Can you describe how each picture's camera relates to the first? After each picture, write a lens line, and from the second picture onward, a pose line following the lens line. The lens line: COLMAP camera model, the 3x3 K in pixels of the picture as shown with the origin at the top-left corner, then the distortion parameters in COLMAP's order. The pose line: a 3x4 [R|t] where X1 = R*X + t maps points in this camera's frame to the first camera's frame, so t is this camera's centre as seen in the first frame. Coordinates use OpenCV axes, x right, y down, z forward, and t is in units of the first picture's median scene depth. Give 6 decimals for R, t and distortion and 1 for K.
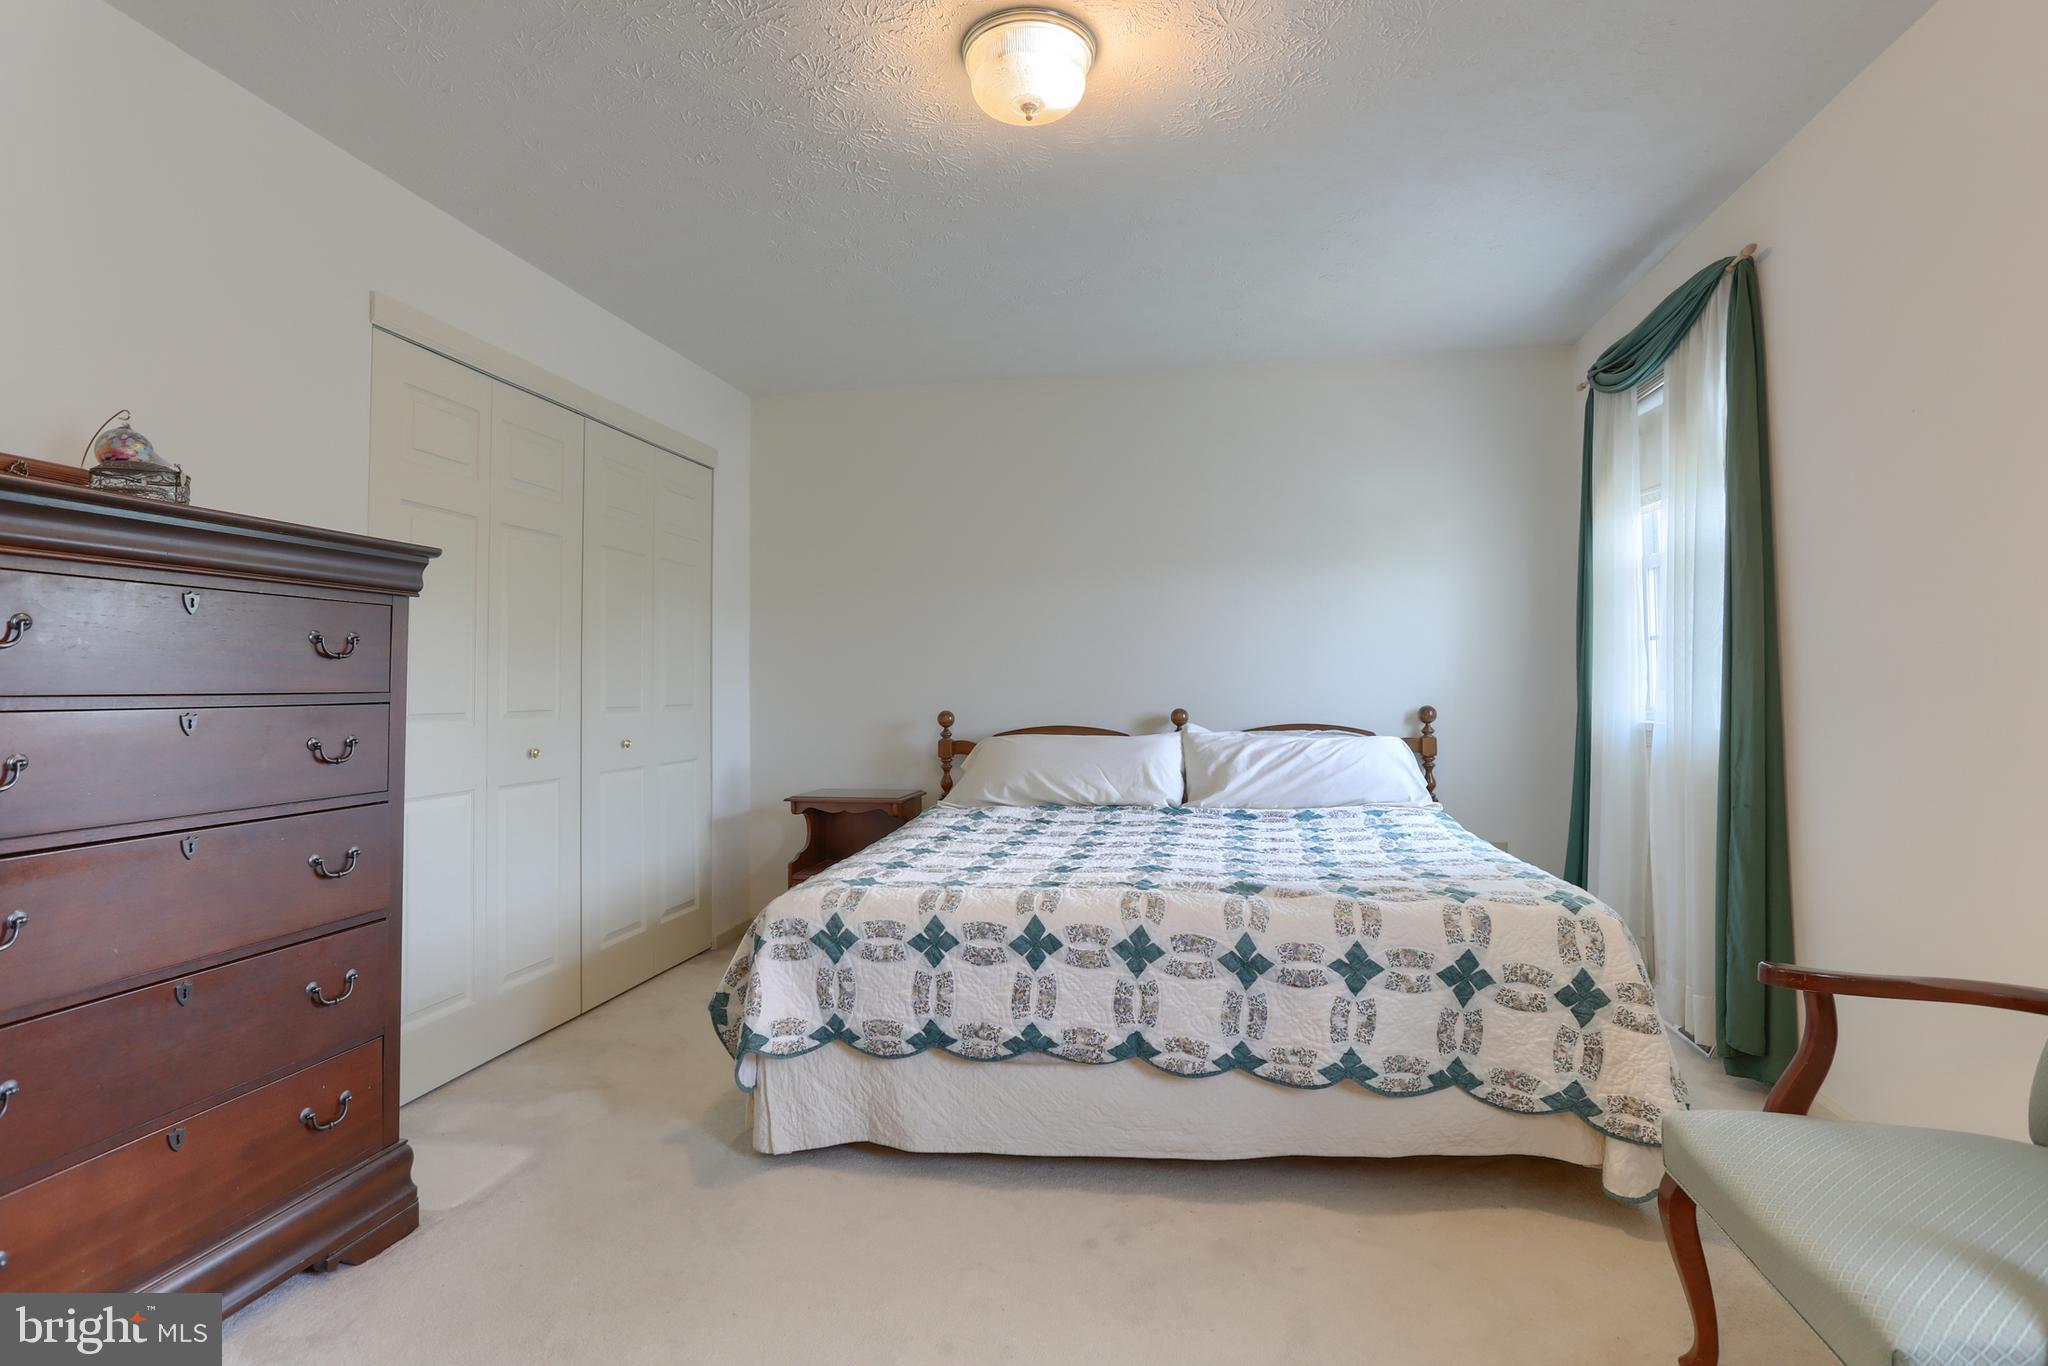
lens RADIAL K [[1019.2, 0, 1020.7], [0, 1019.2, 677.2], [0, 0, 1]] dist [-0.082213, 0.058333]
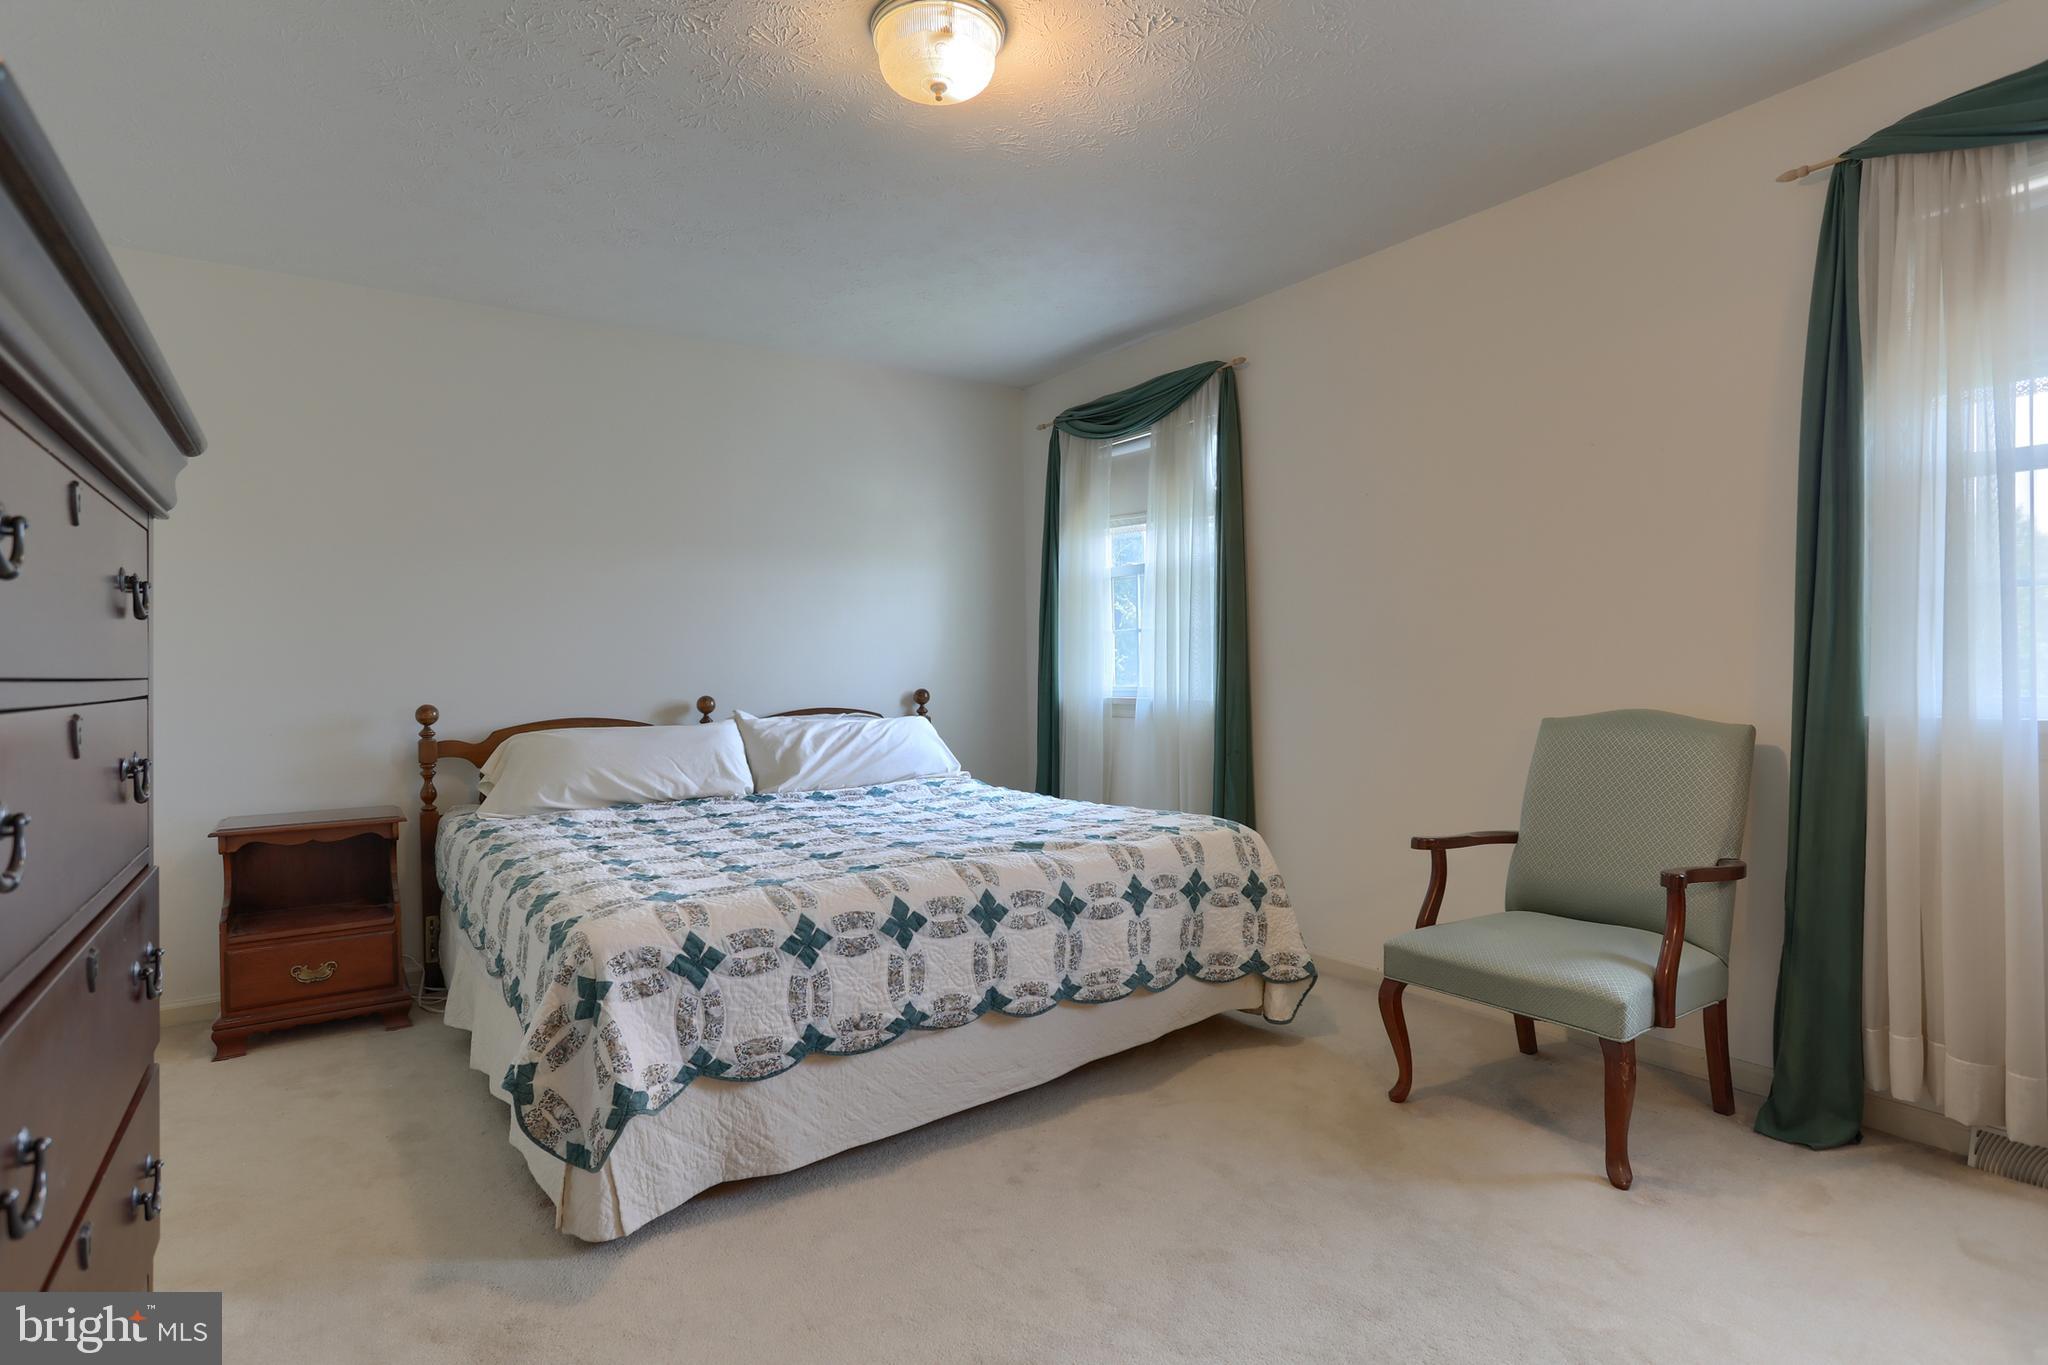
lens RADIAL K [[1019.2, 0, 1020.7], [0, 1019.2, 676.7], [0, 0, 1]] dist [-0.082213, 0.058333]
pose [[0.715331, -0.007954, 0.698741, -0.608993], [0.001432, 0.999950, 0.009917, 0.005727], [-0.698785, -0.006093, 0.715306, 0.193928]]
